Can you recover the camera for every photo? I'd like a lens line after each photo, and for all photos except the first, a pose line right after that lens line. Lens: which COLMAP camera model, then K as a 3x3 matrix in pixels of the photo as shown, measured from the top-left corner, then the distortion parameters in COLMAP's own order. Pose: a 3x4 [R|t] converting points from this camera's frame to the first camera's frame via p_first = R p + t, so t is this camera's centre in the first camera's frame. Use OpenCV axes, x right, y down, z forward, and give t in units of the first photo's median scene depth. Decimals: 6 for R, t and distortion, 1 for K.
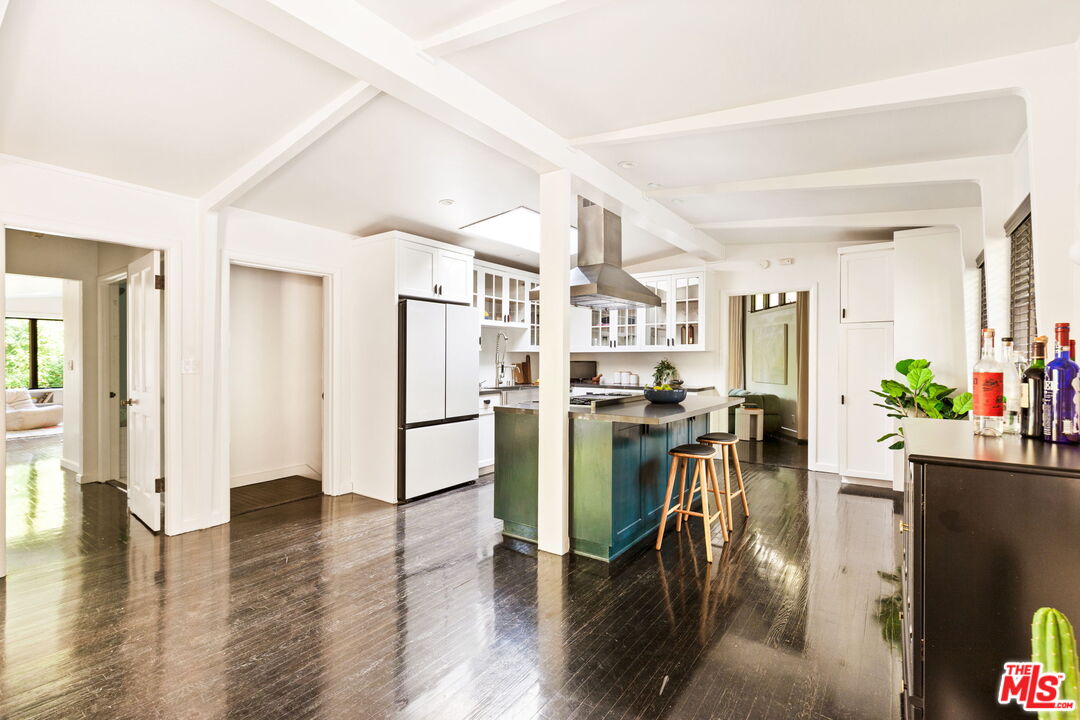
lens RADIAL K [[490.2, 0, 544.5], [0, 490.2, 356.7], [0, 0, 1]] dist [0.020085, -0.000183]
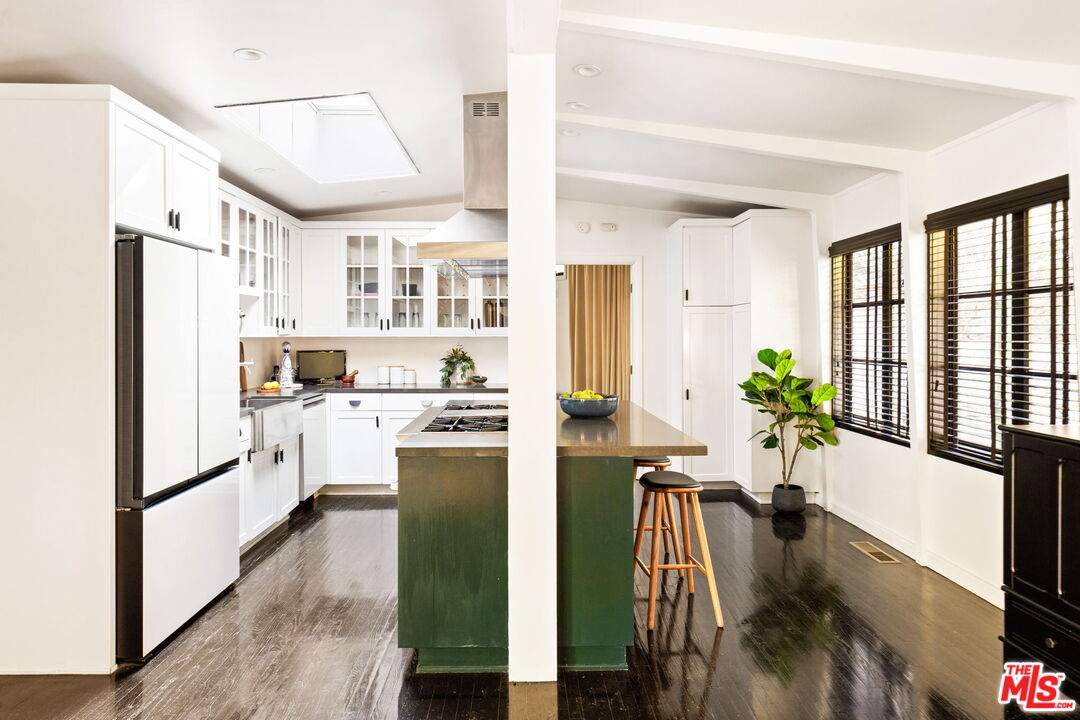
lens RADIAL K [[665.8, 0, 530.2], [0, 665.8, 335.8], [0, 0, 1]] dist [0.004411, -0.005324]
pose [[0.803512, -0.000919, 0.595288, -0.304519], [-0.001851, 0.999990, 0.004042, -0.019703], [-0.595285, -0.004350, 0.803503, 0.218209]]
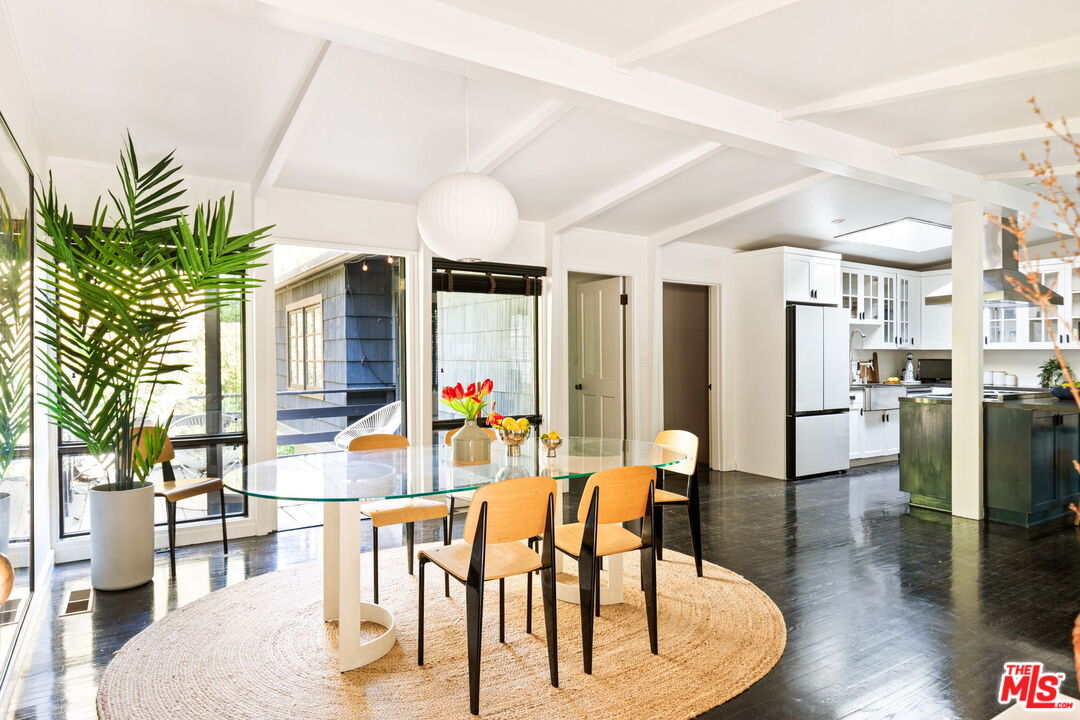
lens RADIAL K [[665.8, 0, 524.4], [0, 665.8, 343.8], [0, 0, 1]] dist [0.004411, -0.005324]
pose [[0.926969, -0.001511, -0.375134, -0.238864], [-0.003562, 0.999911, -0.012828, -0.001791], [0.375120, 0.013228, 0.926882, -0.588954]]
